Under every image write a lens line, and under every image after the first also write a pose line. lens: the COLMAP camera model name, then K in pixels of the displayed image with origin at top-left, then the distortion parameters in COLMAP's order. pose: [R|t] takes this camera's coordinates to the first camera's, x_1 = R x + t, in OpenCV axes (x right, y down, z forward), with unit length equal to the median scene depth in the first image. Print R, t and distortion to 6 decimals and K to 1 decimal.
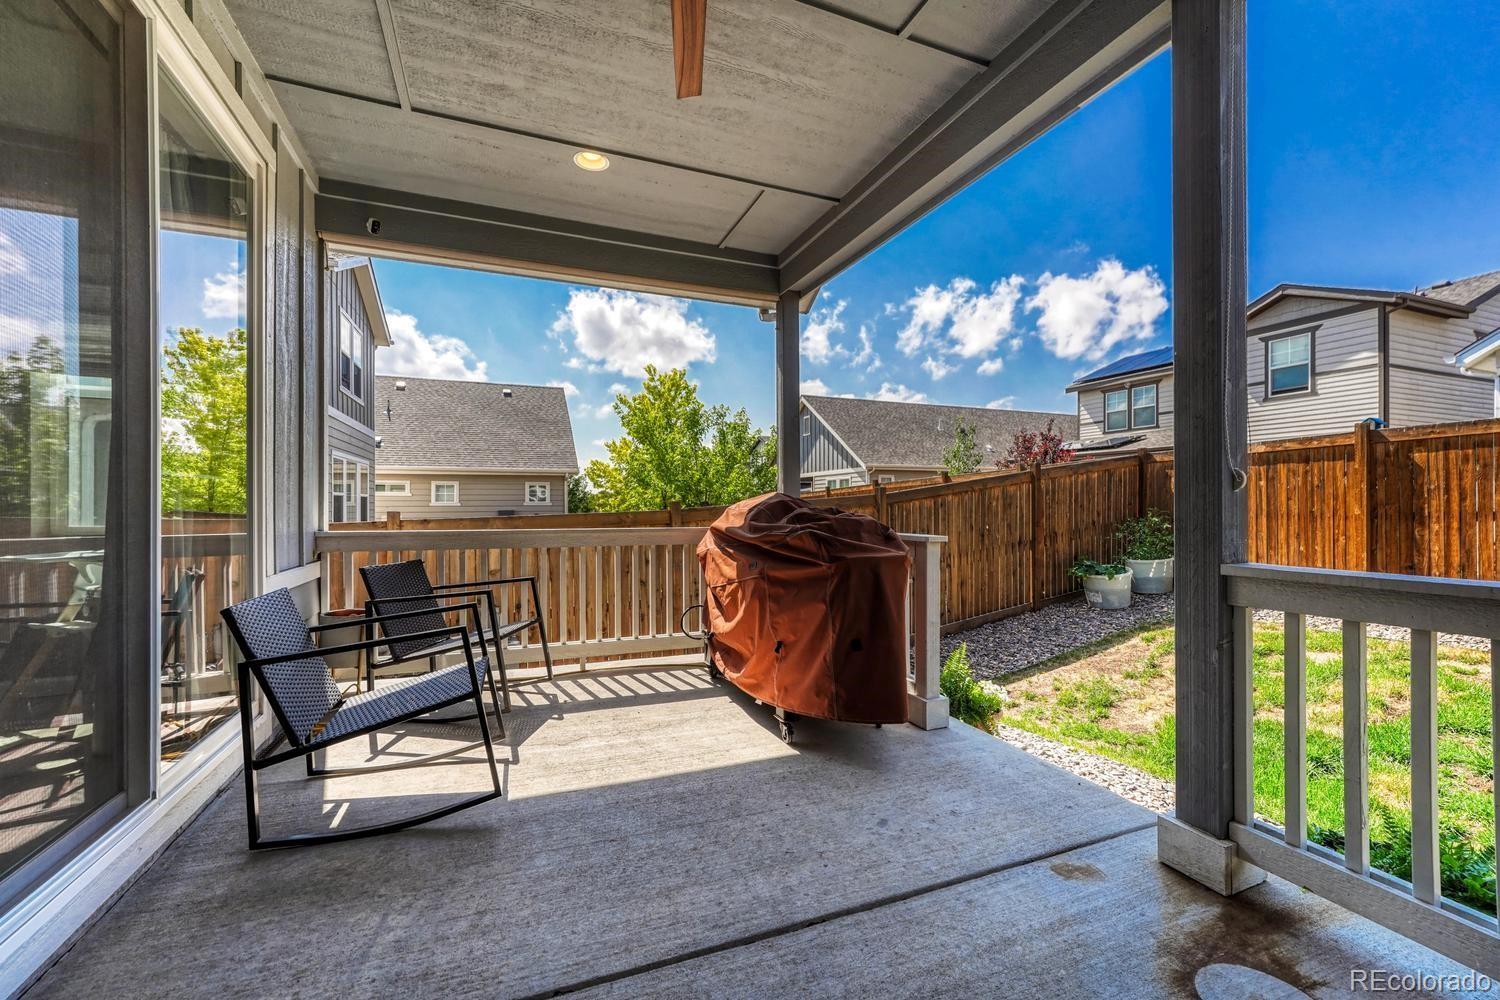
lens RADIAL K [[630.7, 0, 751.6], [0, 630.7, 506.7], [0, 0, 1]] dist [-0.008350, 0.000626]
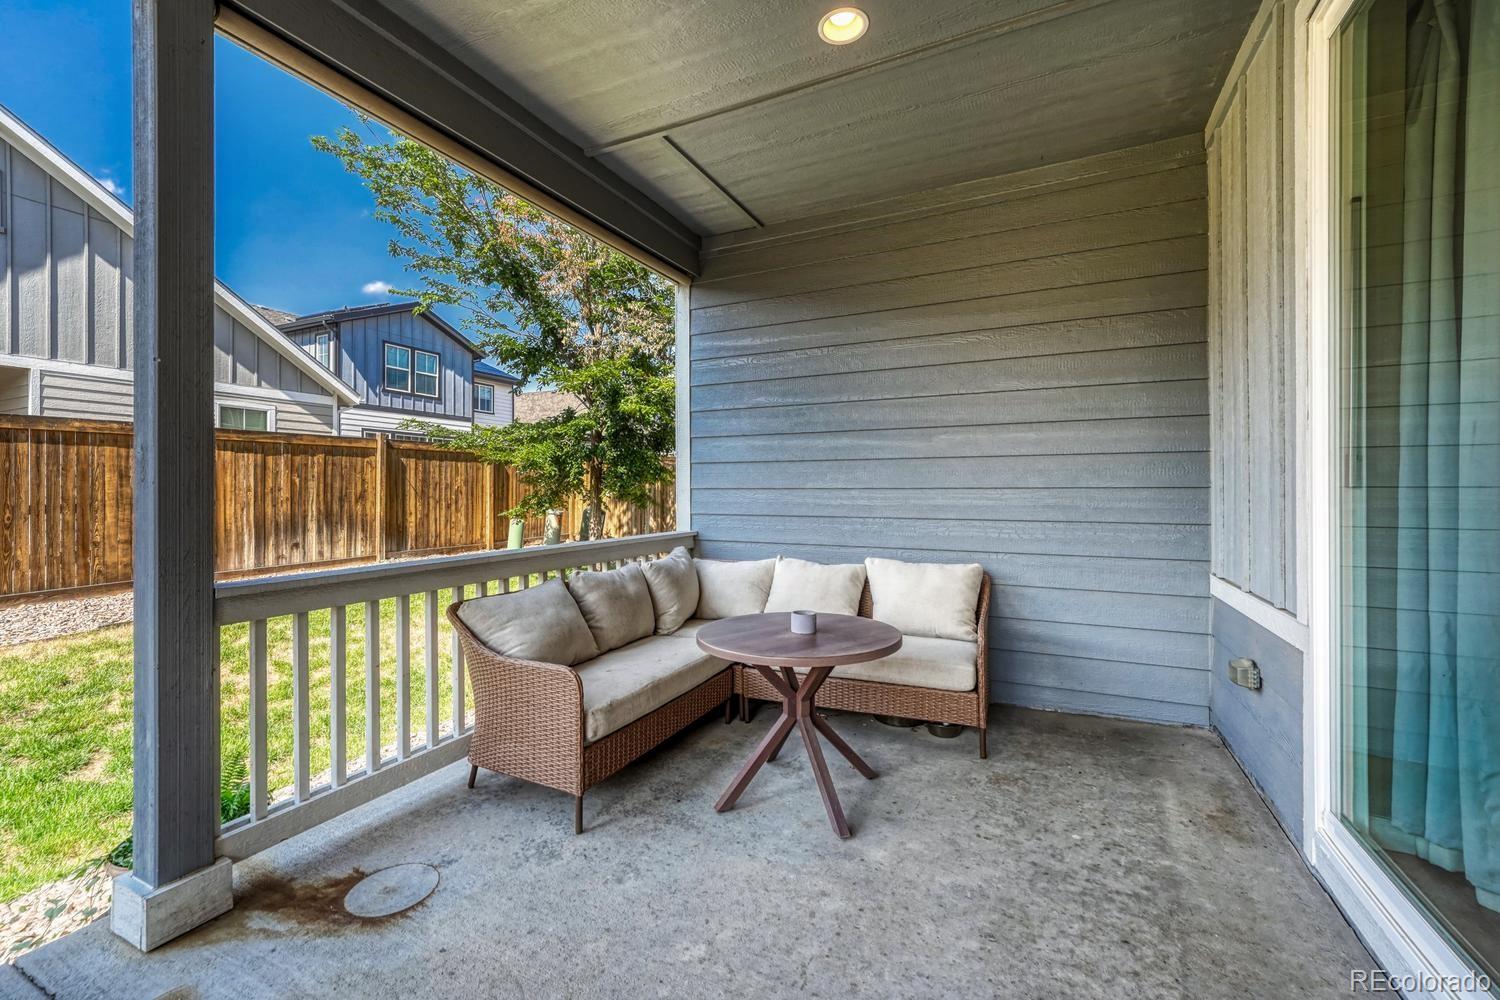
lens RADIAL K [[630.7, 0, 748.4], [0, 630.7, 492.4], [0, 0, 1]] dist [-0.008350, 0.000626]
pose [[-0.680554, -0.004406, 0.732685, -0.623805], [-0.003116, 0.999990, 0.003118, -0.074938], [-0.732692, -0.000161, -0.680561, 1.168754]]
